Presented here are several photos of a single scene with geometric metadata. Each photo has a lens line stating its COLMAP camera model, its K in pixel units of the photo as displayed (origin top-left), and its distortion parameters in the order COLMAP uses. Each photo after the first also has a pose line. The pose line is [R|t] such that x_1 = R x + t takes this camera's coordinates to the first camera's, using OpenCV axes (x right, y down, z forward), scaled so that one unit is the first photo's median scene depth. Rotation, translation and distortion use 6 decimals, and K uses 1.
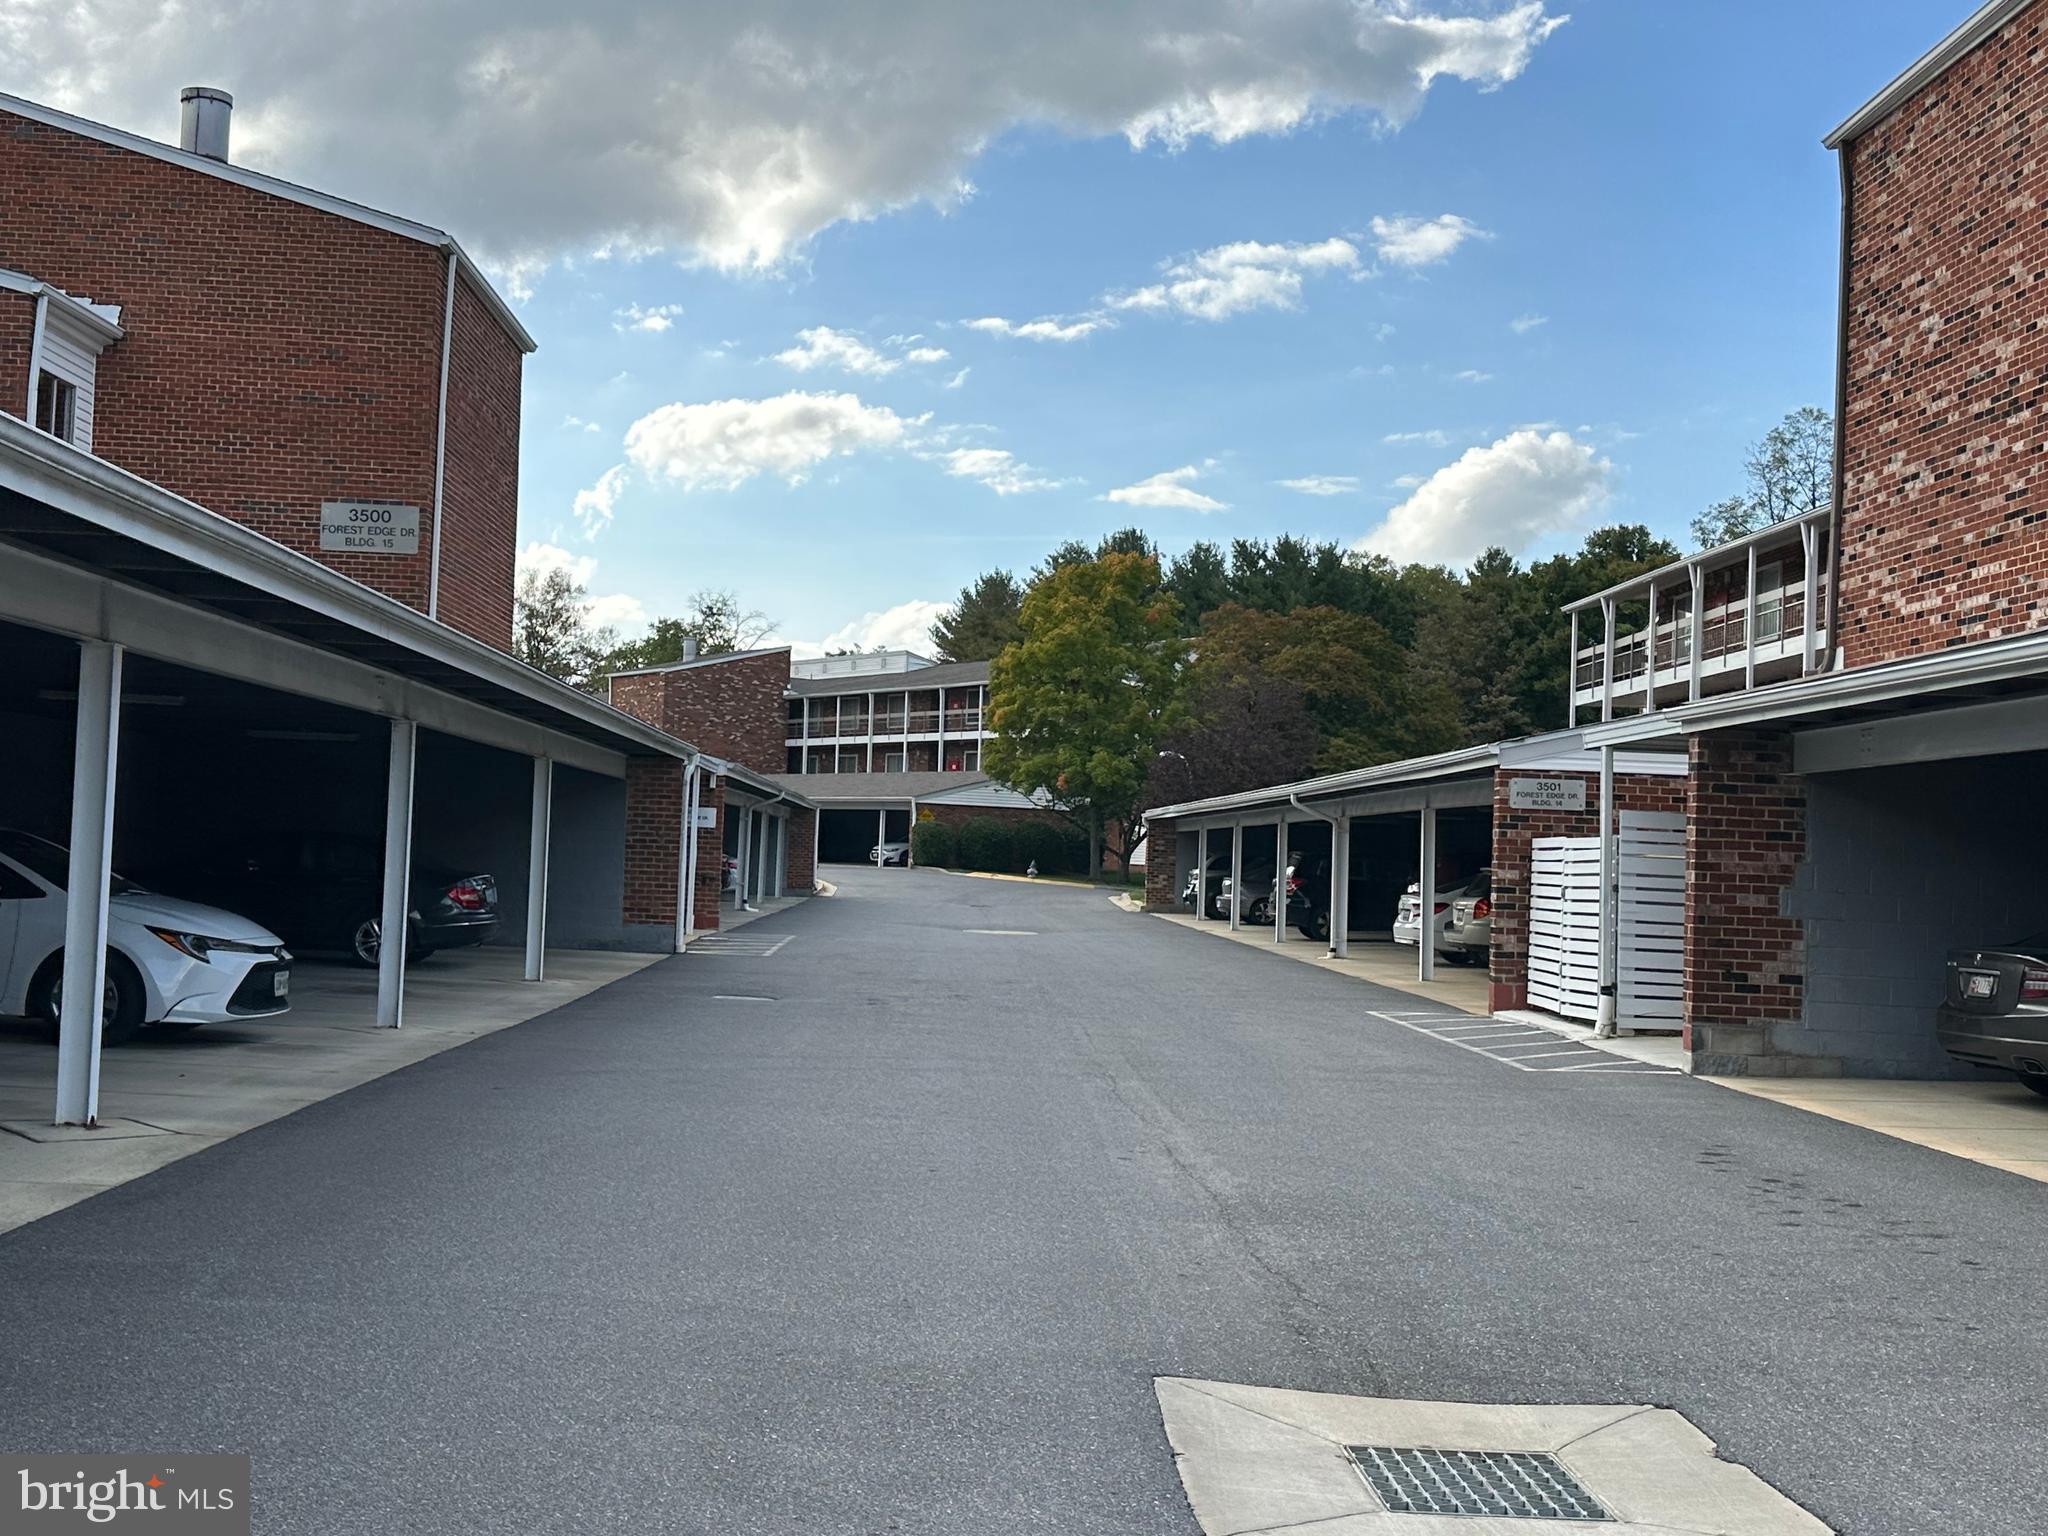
lens RADIAL K [[2236.2, 0, 1025.1], [0, 2236.2, 791.4], [0, 0, 1]] dist [0.203436, -0.486844]
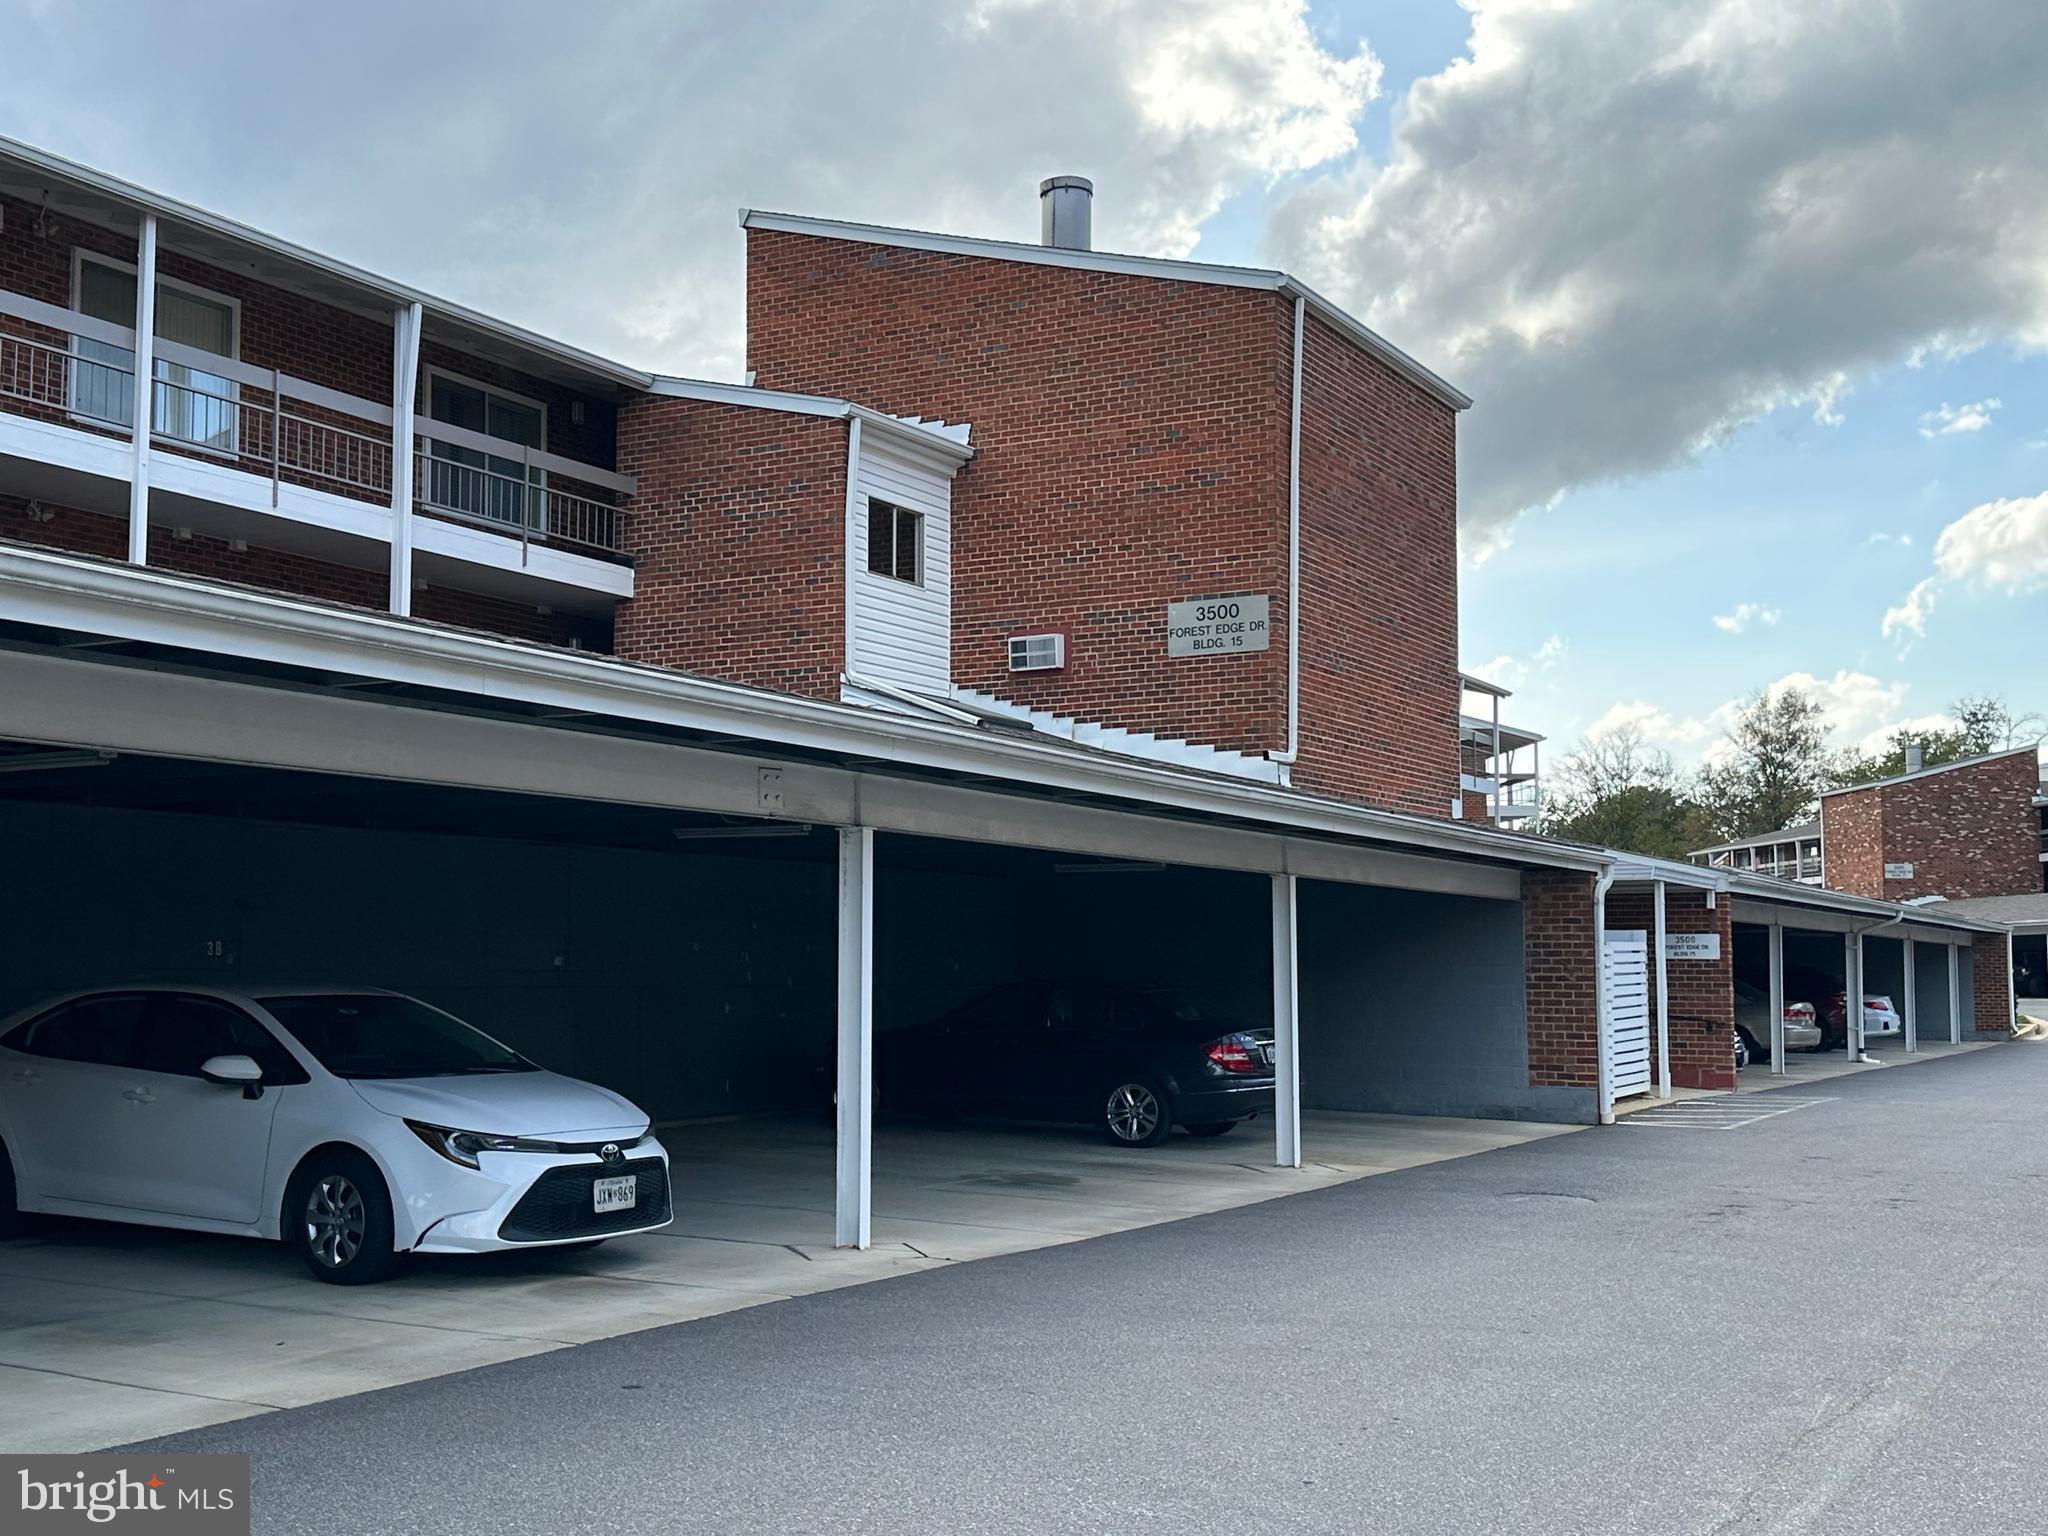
lens RADIAL K [[2236.2, 0, 1025.1], [0, 2236.2, 791.4], [0, 0, 1]] dist [0.203436, -0.486844]
pose [[0.847406, -0.080384, -0.524825, 0.093049], [0.046526, 0.995913, -0.077414, 0.009657], [0.528903, 0.041183, 0.847682, 0.237021]]
